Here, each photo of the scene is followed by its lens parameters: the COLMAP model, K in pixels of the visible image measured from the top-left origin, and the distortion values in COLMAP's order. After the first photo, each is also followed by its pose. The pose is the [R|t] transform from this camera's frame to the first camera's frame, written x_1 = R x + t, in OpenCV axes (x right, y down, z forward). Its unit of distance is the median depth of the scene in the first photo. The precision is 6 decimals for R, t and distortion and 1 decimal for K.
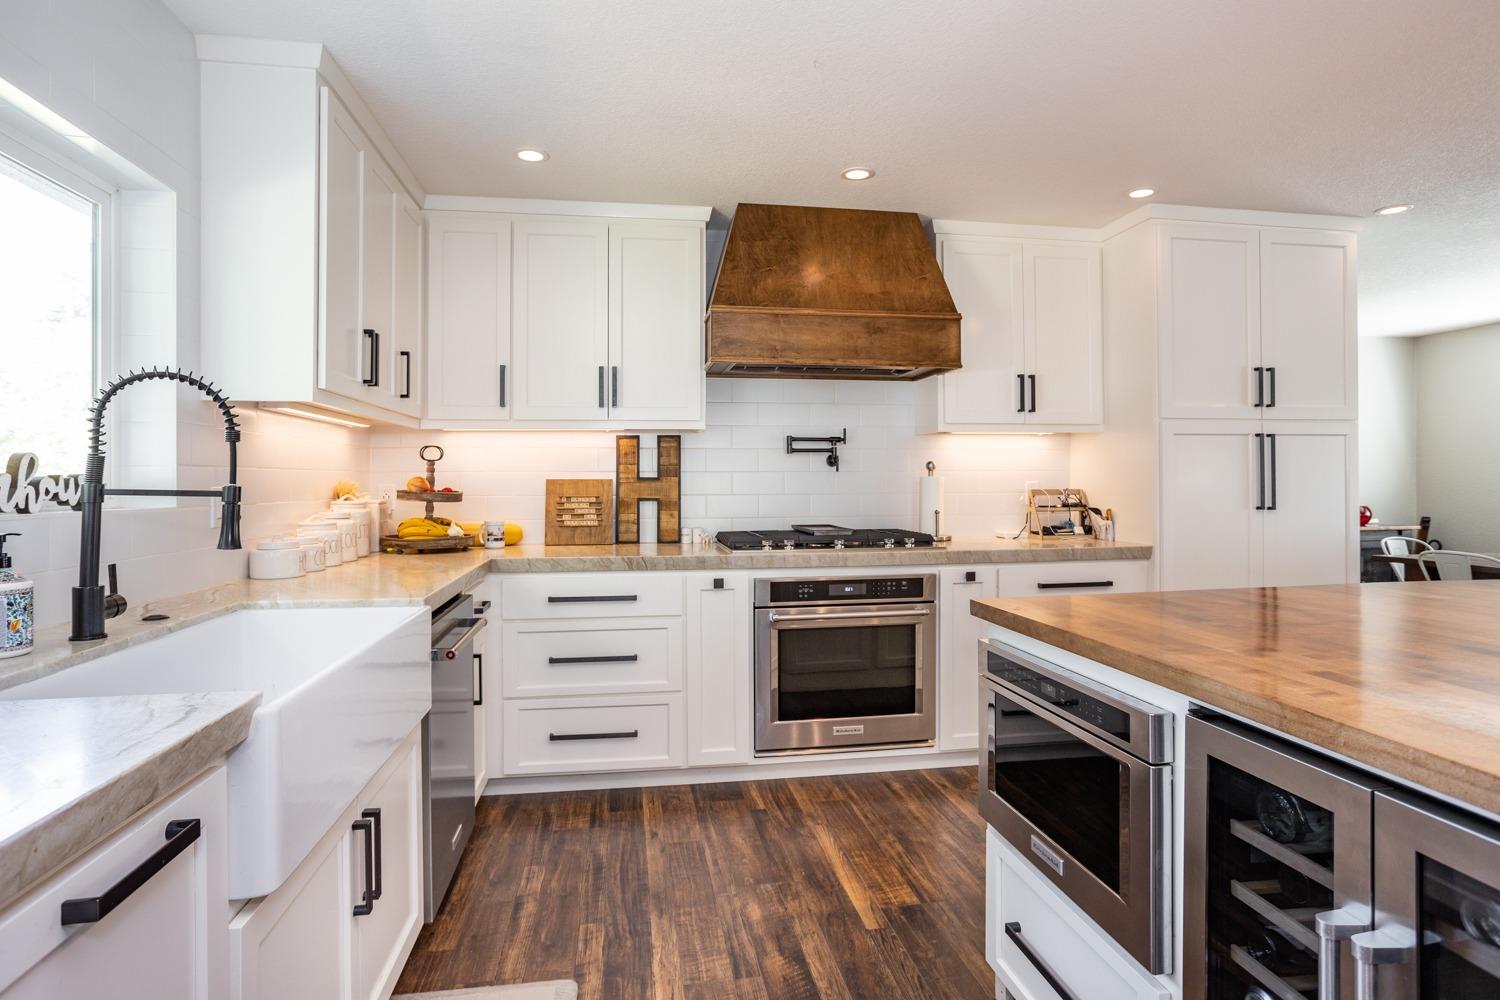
lens RADIAL K [[790.7, 0, 743.2], [0, 790.7, 478.6], [0, 0, 1]] dist [-0.057424, 0.039546]
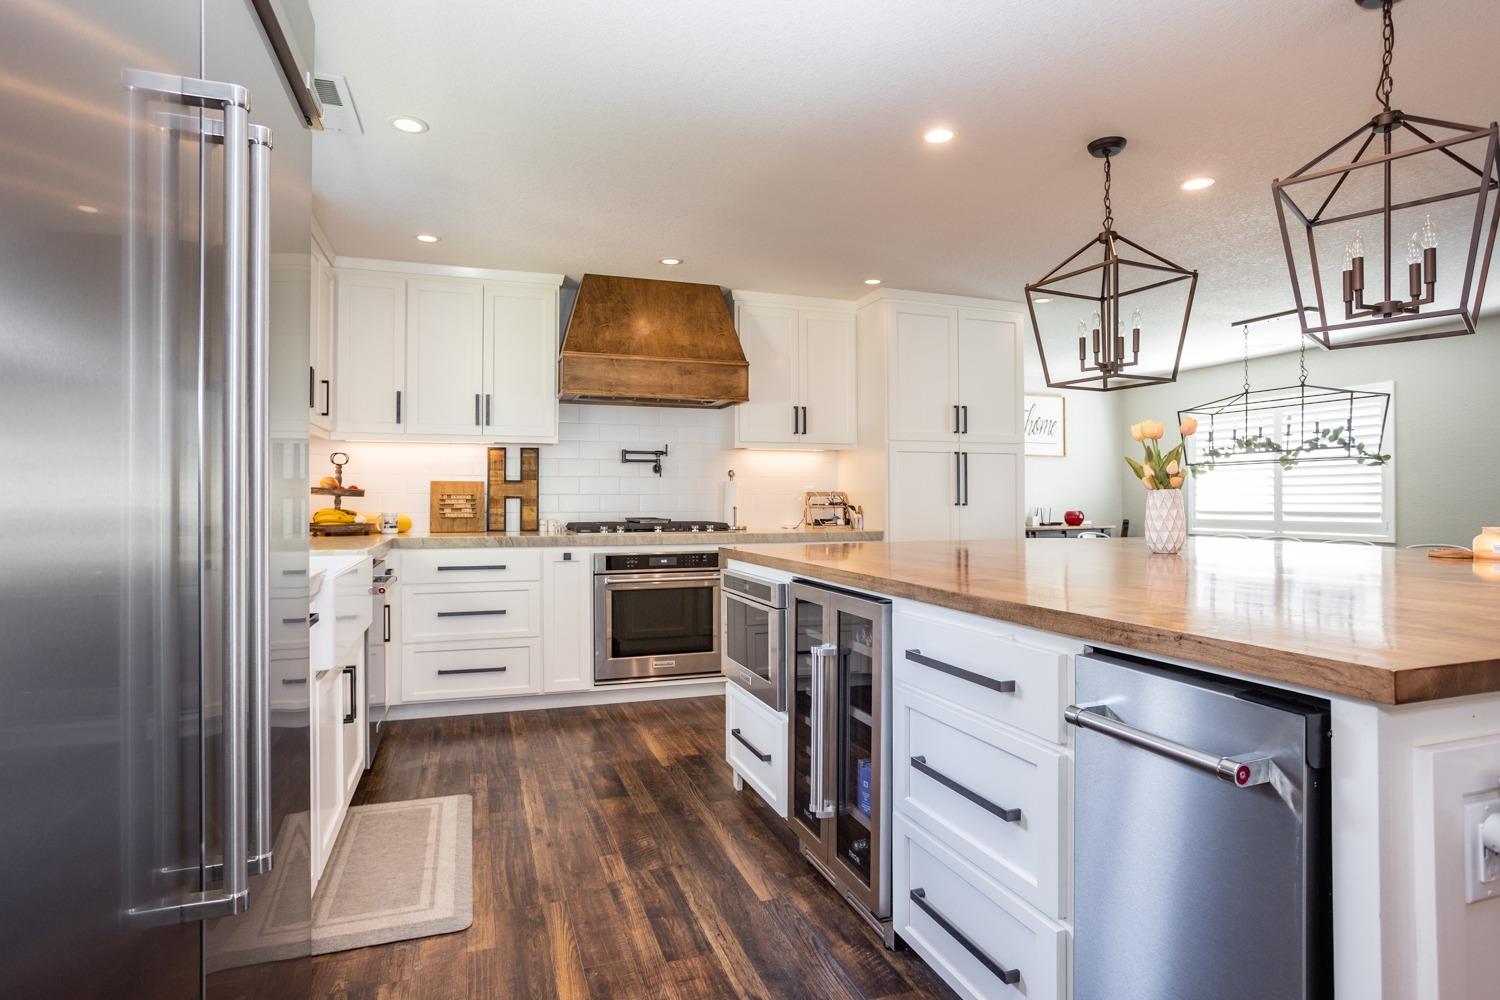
lens RADIAL K [[795.0, 0, 741.2], [0, 795.0, 499.8], [0, 0, 1]] dist [-0.051711, 0.041808]
pose [[0.984880, 0.003374, 0.173204, 0.024915], [-0.003896, 0.999989, 0.002679, 0.028048], [-0.173193, -0.003313, 0.984882, -0.369221]]
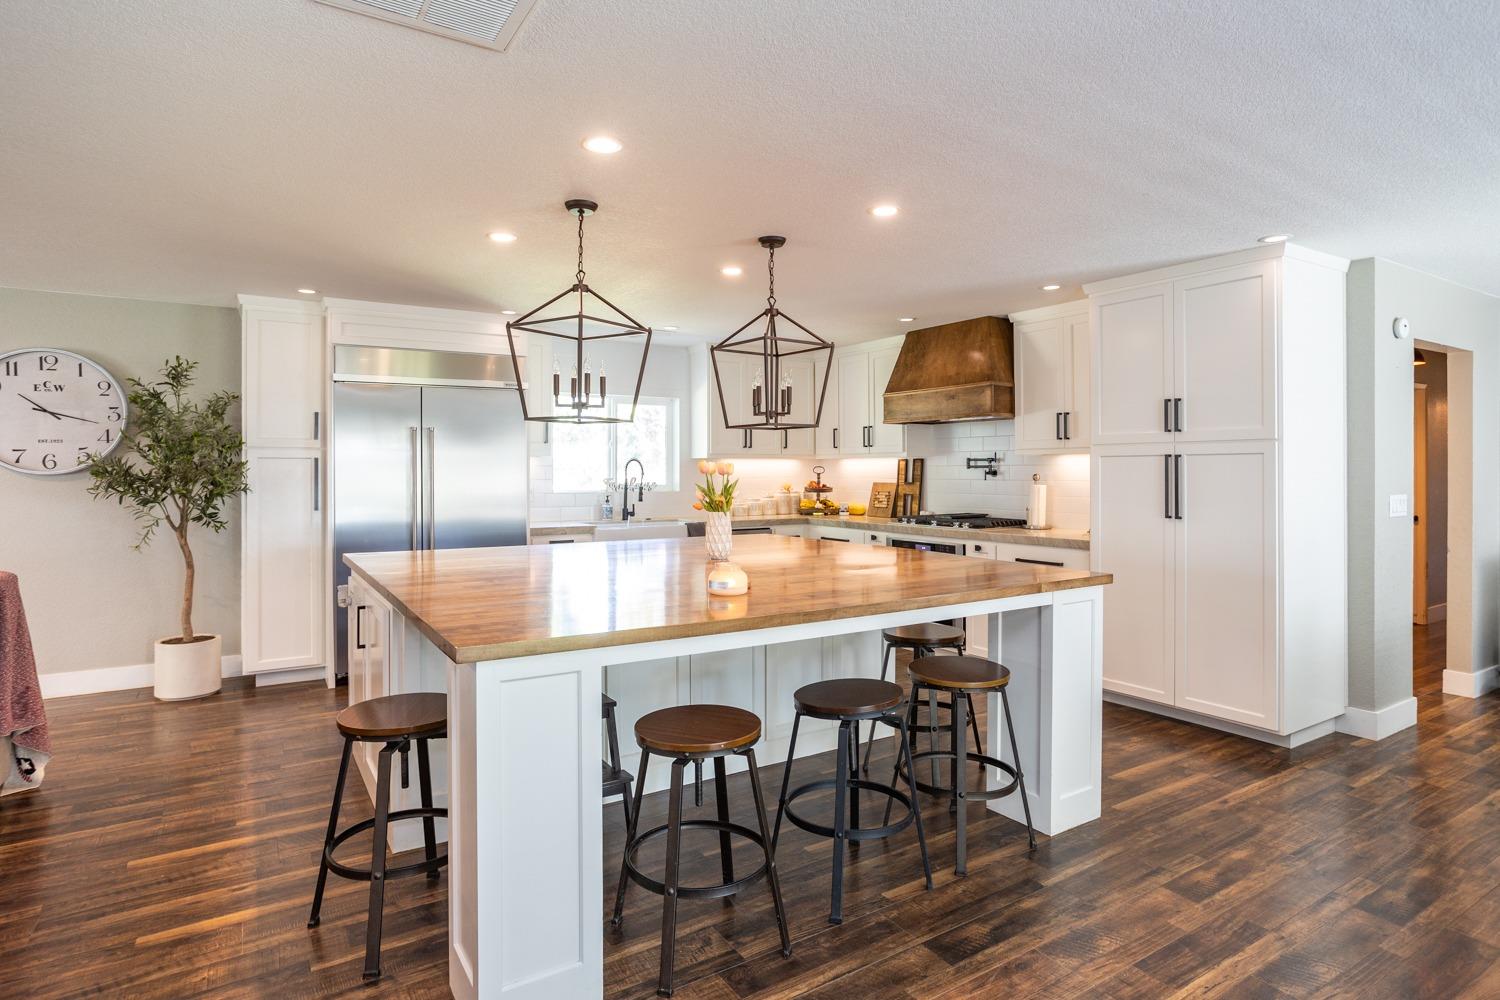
lens RADIAL K [[813.6, 0, 748.7], [0, 813.6, 468.3], [0, 0, 1]] dist [-0.059387, 0.044272]
pose [[0.400373, 0.001290, -0.916351, 1.575381], [0.001212, 0.999997, 0.001938, -0.041085], [0.916351, -0.001886, 0.400371, -0.086695]]
